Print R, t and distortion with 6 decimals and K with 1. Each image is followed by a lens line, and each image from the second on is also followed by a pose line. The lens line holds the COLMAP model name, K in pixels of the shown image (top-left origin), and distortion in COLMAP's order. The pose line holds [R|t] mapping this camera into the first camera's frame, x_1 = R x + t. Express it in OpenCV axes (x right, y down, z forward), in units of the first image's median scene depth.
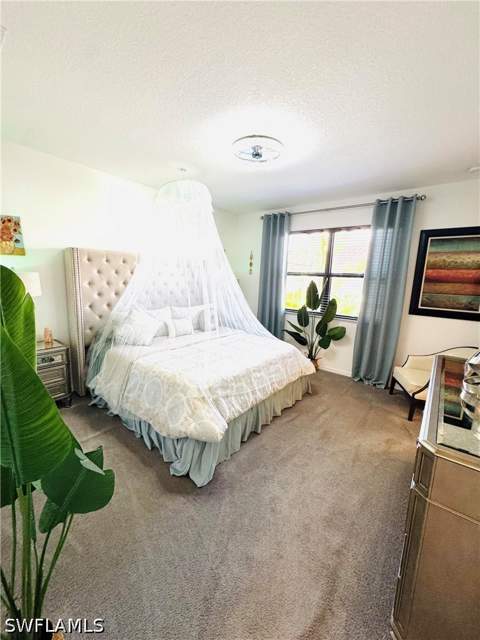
lens RADIAL K [[256.1, 0, 240.4], [0, 256.1, 319.3], [0, 0, 1]] dist [-0.000776, 0.000038]
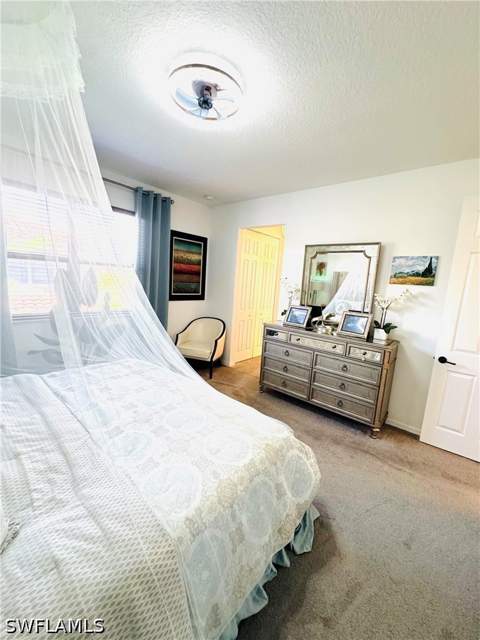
lens RADIAL K [[256.1, 0, 239.9], [0, 256.1, 317.7], [0, 0, 1]] dist [-0.000776, 0.000038]
pose [[0.046791, -0.179254, 0.982689, -0.511454], [0.095969, 0.980023, 0.174198, -0.122245], [-0.994284, 0.086157, 0.063059, 0.637528]]
